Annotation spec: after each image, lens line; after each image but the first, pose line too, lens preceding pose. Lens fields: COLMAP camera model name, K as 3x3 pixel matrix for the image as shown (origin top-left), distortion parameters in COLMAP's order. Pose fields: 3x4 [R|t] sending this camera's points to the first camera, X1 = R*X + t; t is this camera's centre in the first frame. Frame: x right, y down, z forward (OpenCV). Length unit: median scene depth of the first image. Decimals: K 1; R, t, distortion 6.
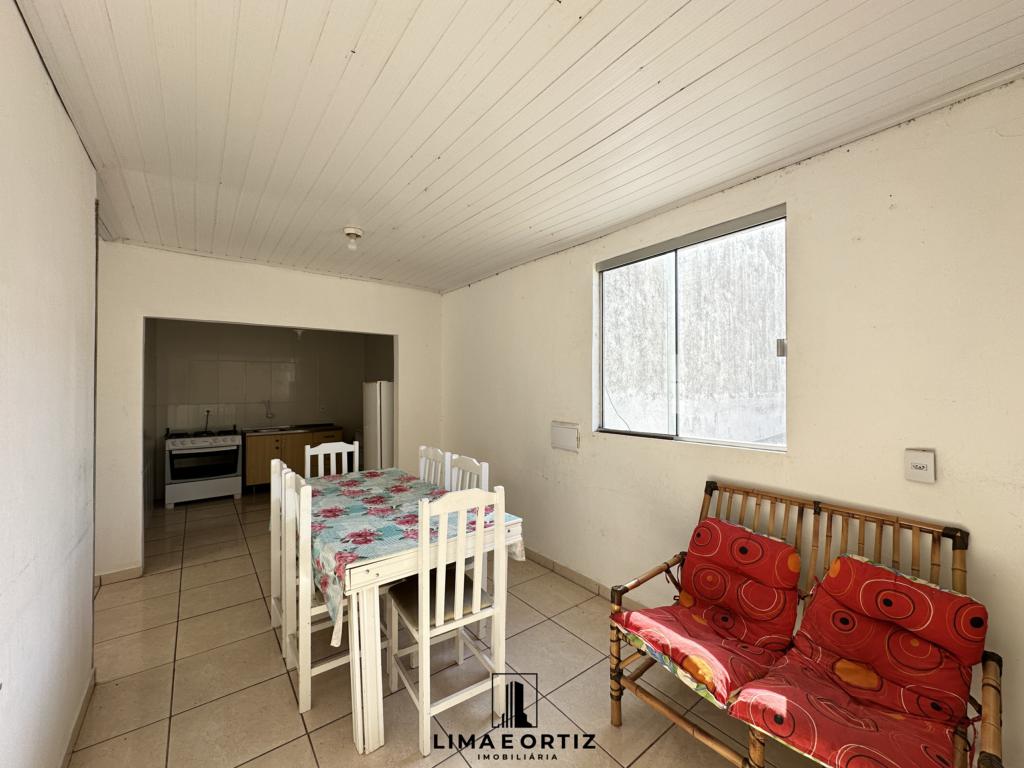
lens RADIAL K [[408.9, 0, 512.3], [0, 408.9, 382.7], [0, 0, 1]] dist [-0.001766, 0.000280]
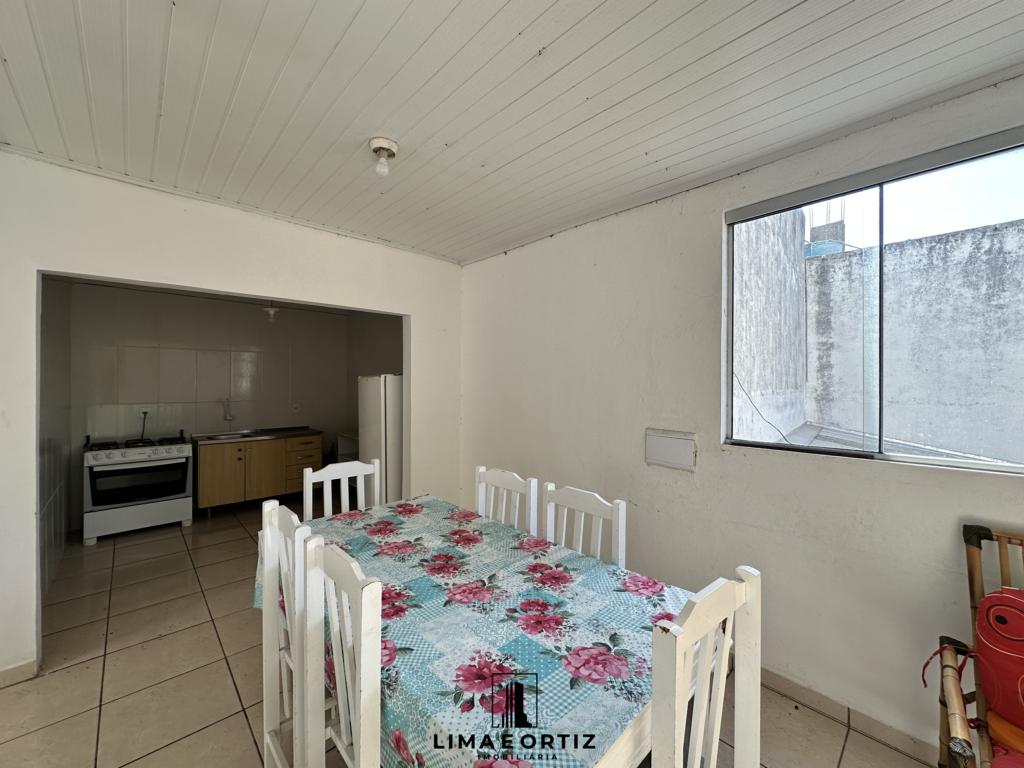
lens RADIAL K [[408.9, 0, 512.3], [0, 408.9, 382.7], [0, 0, 1]] dist [-0.001766, 0.000280]
pose [[0.995455, 0.003099, 0.095184, -0.240125], [-0.003982, 0.999951, 0.009093, 0.005465], [-0.095151, -0.009431, 0.995418, 0.312874]]
